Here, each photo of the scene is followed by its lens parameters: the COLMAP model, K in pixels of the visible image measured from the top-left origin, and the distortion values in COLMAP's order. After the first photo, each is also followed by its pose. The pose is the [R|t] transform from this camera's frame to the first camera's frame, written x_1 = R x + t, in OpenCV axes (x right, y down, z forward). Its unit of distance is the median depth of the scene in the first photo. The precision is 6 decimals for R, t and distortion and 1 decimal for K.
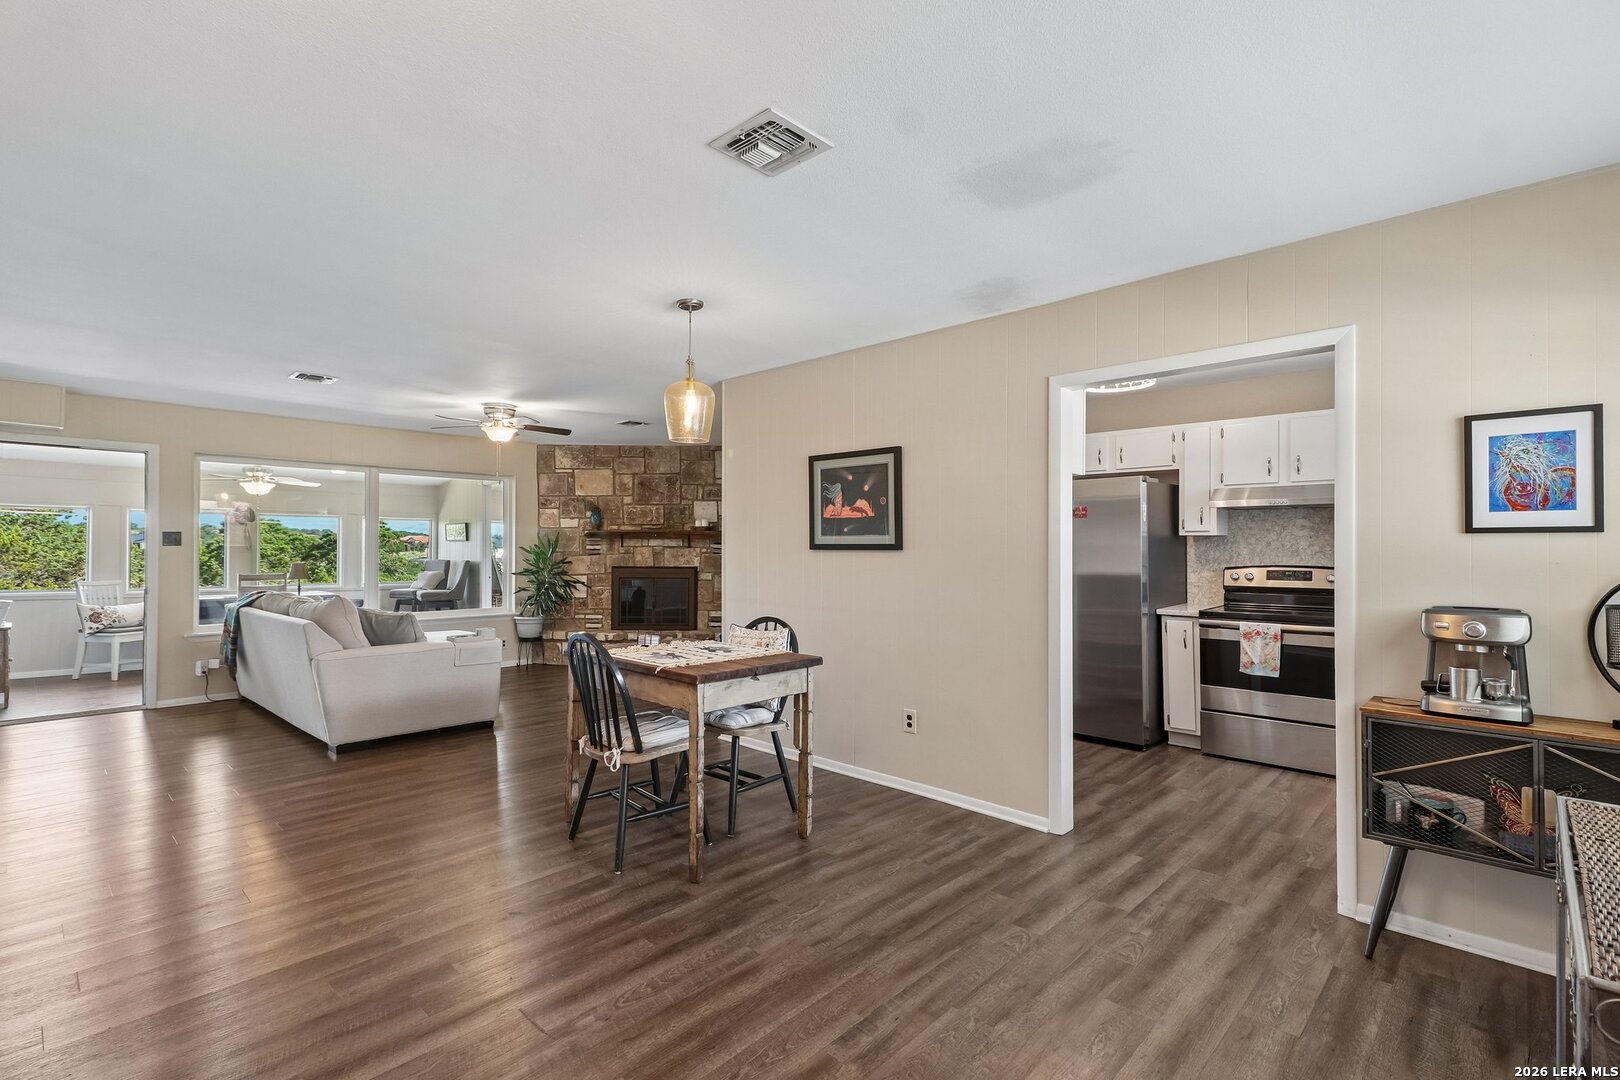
lens RADIAL K [[751.5, 0, 791.8], [0, 751.5, 542.6], [0, 0, 1]] dist [0.017669, -0.011414]
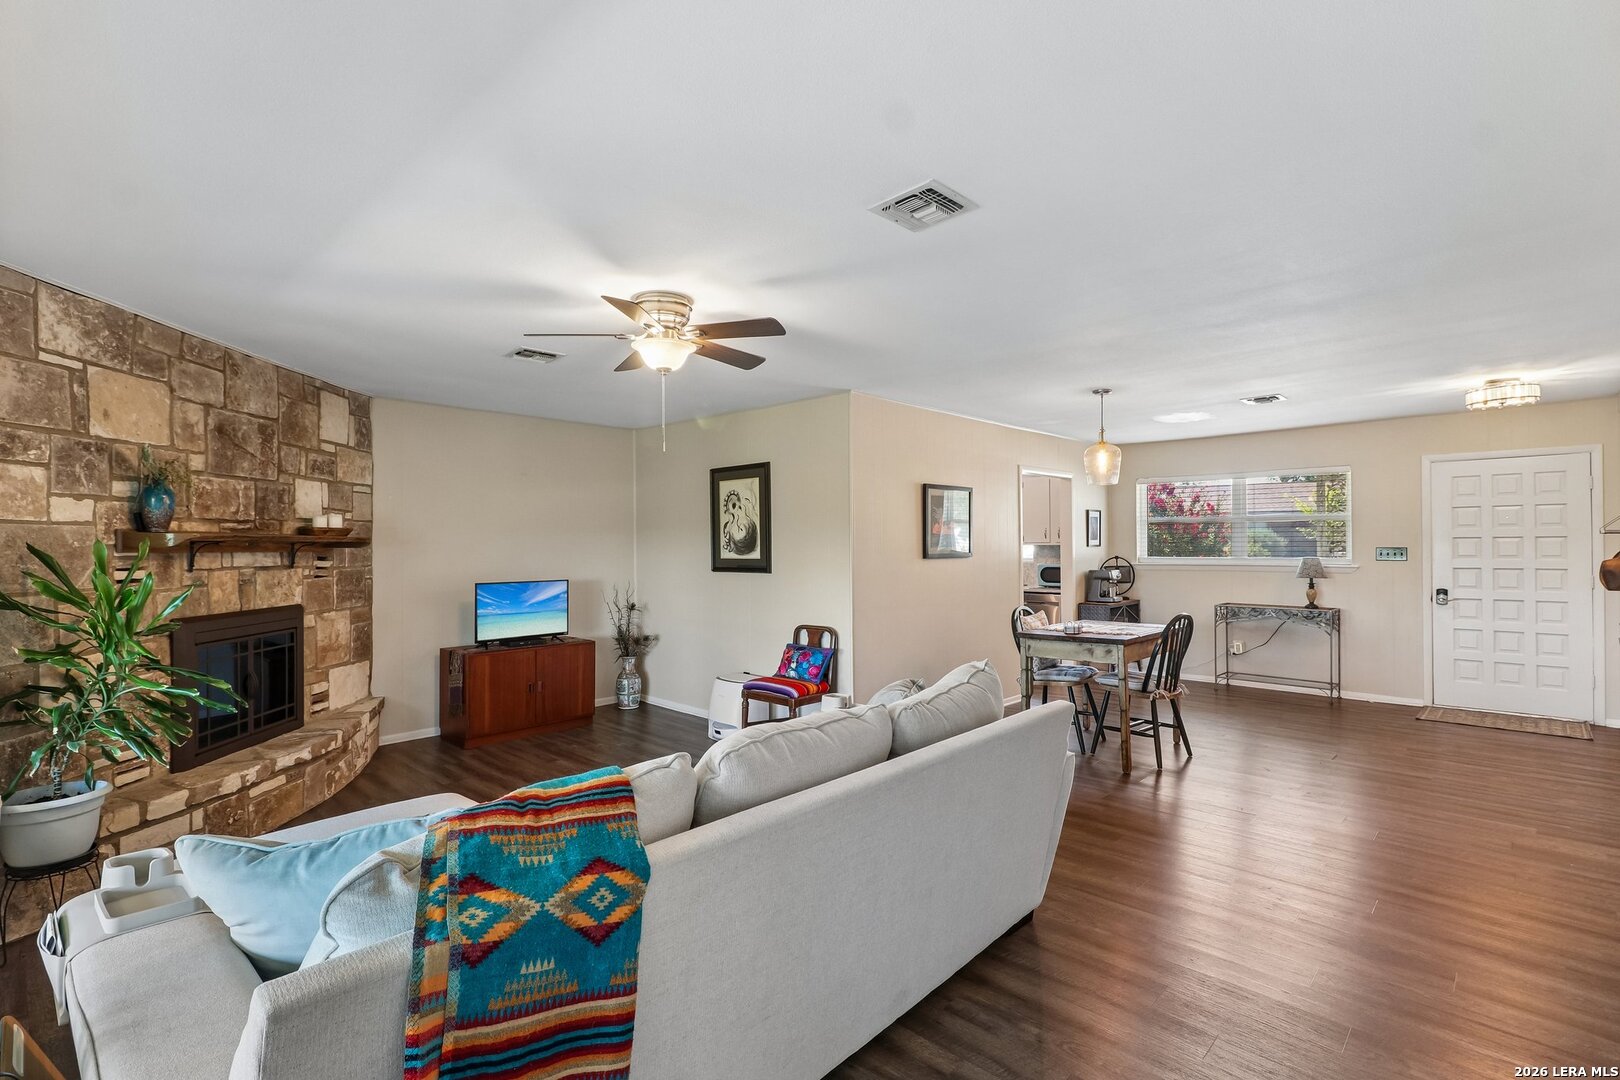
lens RADIAL K [[761.4, 0, 806.9], [0, 761.4, 541.2], [0, 0, 1]] dist [0.027195, -0.000285]
pose [[-0.011512, 0.002857, 0.999930, -0.669397], [0.005124, 0.999983, -0.002798, -0.008434], [-0.999921, 0.005092, -0.011526, 0.655692]]
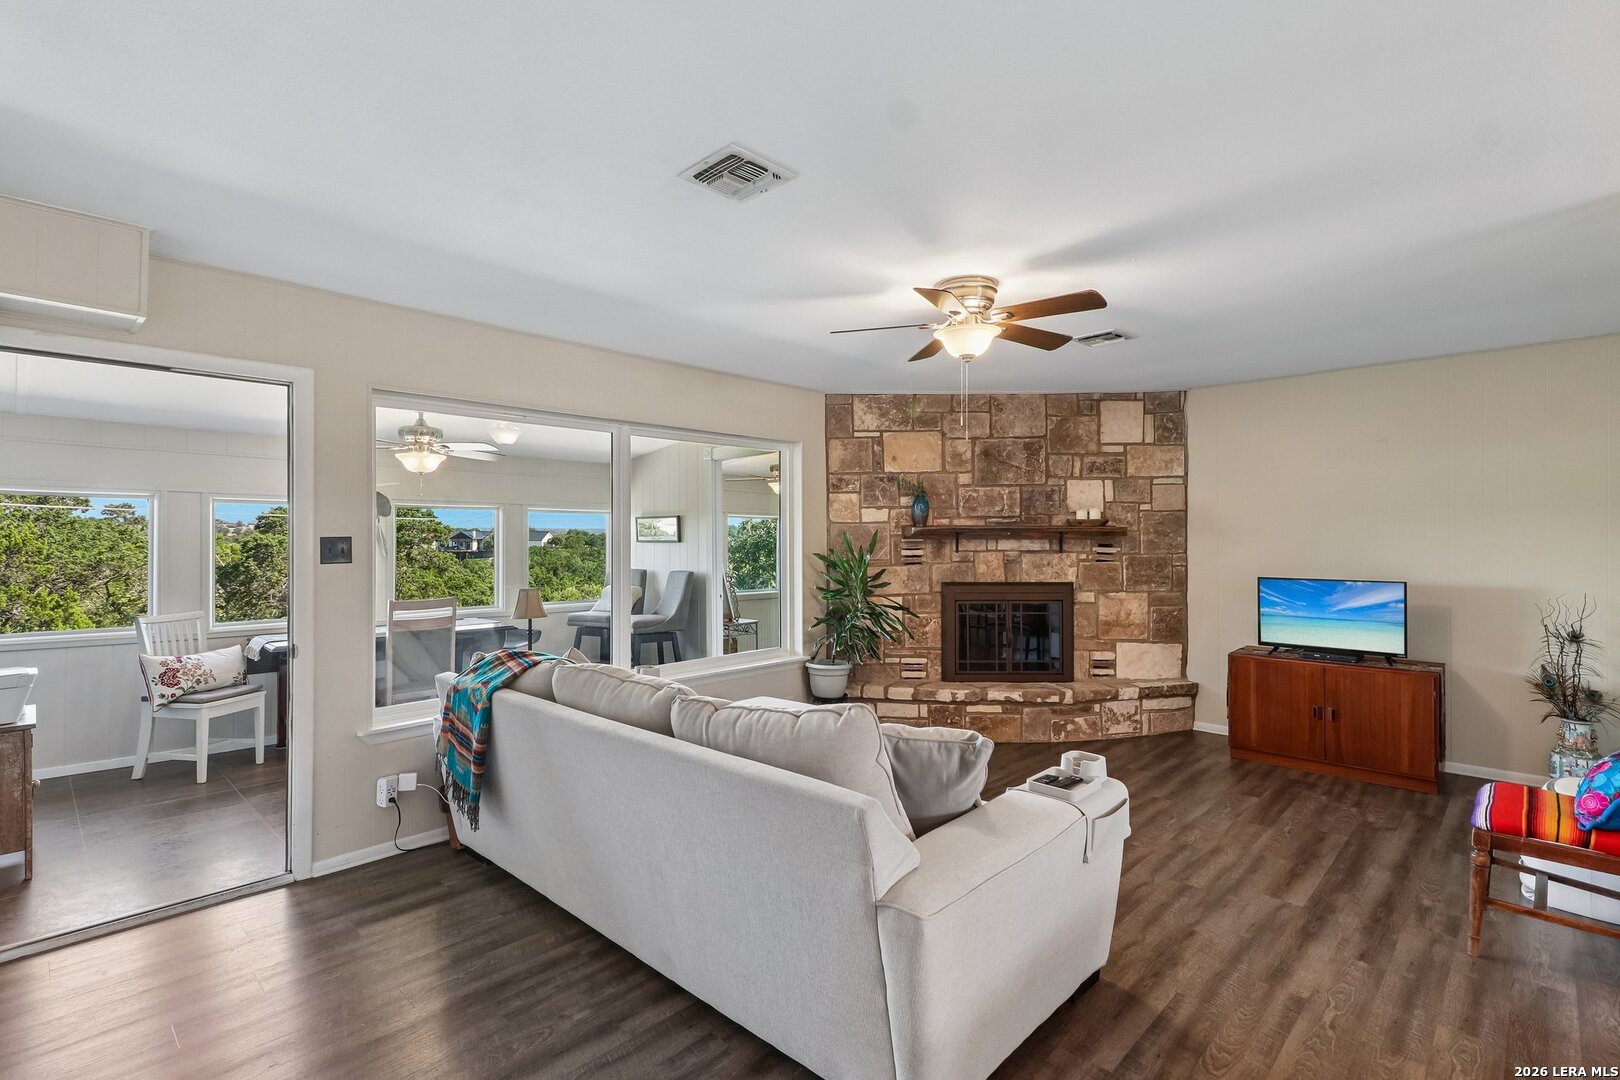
lens RADIAL K [[757.9, 0, 774.6], [0, 757.9, 534.2], [0, 0, 1]] dist [0.014920, -0.011853]
pose [[0.999779, -0.005829, -0.020213, -0.368278], [0.005852, 0.999982, 0.001120, -0.011057], [0.020206, -0.001238, 0.999795, 0.349292]]
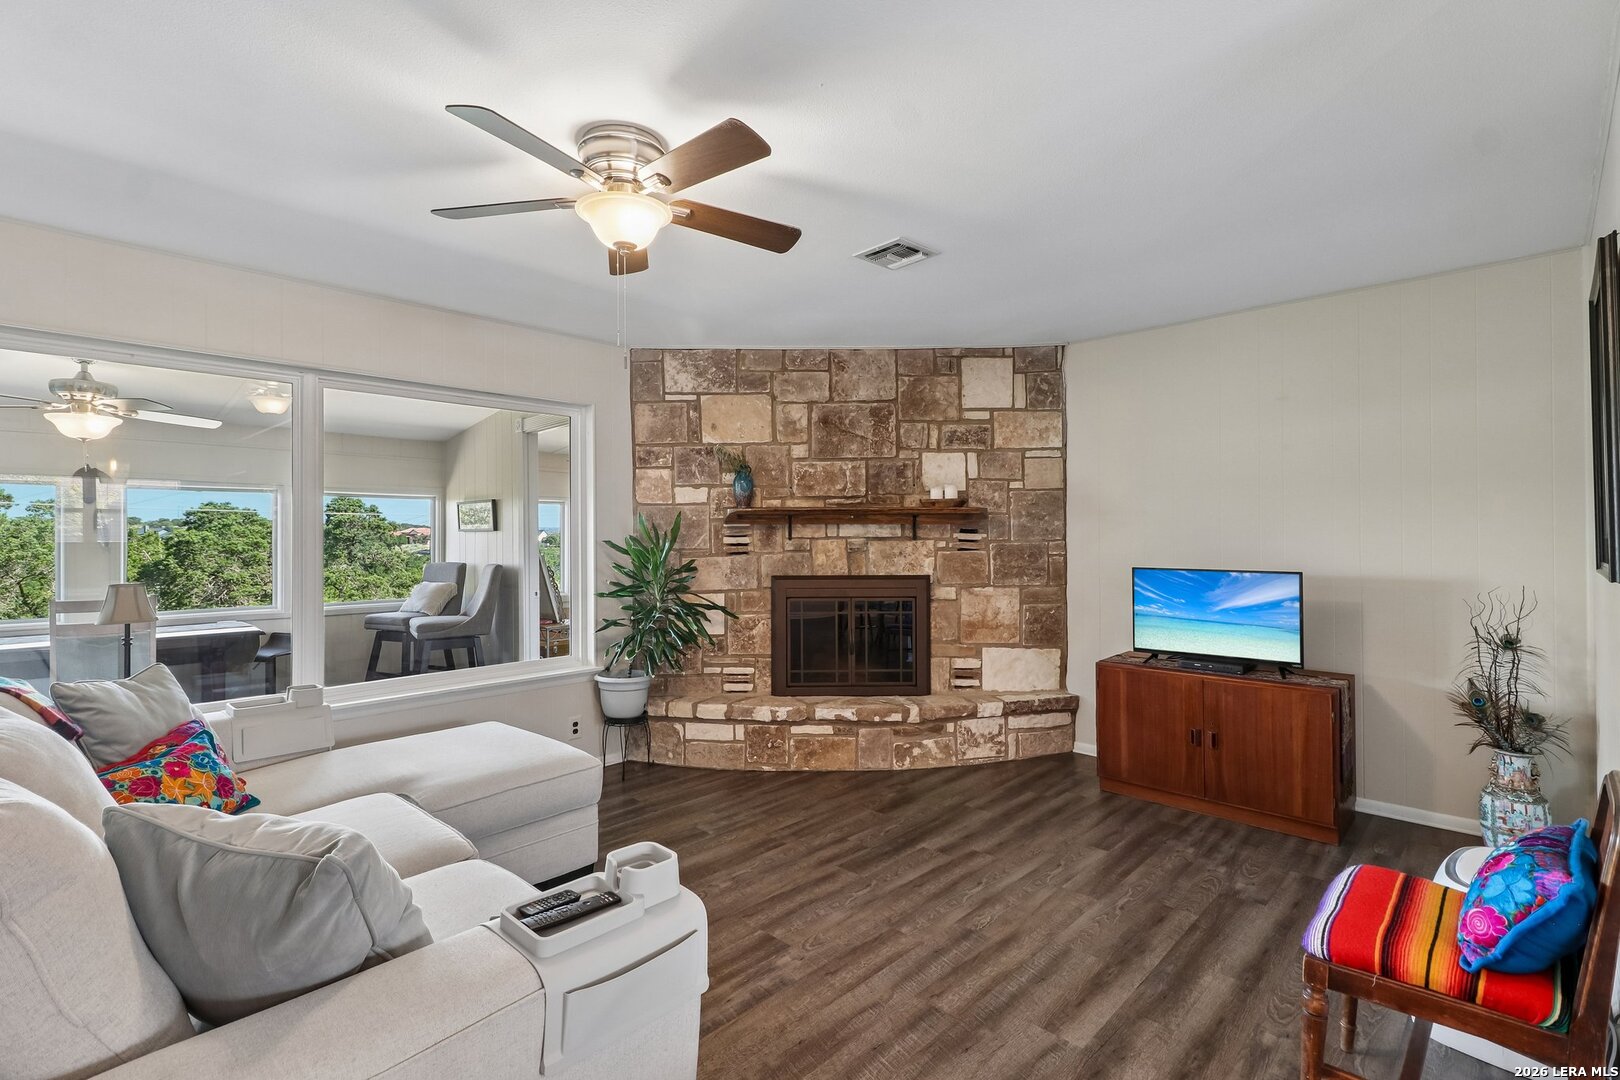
lens RADIAL K [[752.3, 0, 786.2], [0, 752.3, 529.0], [0, 0, 1]] dist [0.017485, -0.013775]
pose [[0.999923, -0.008227, -0.009314, -0.223286], [0.008189, 0.999958, -0.004071, 0.000606], [0.009347, 0.003994, 0.999948, 0.466361]]
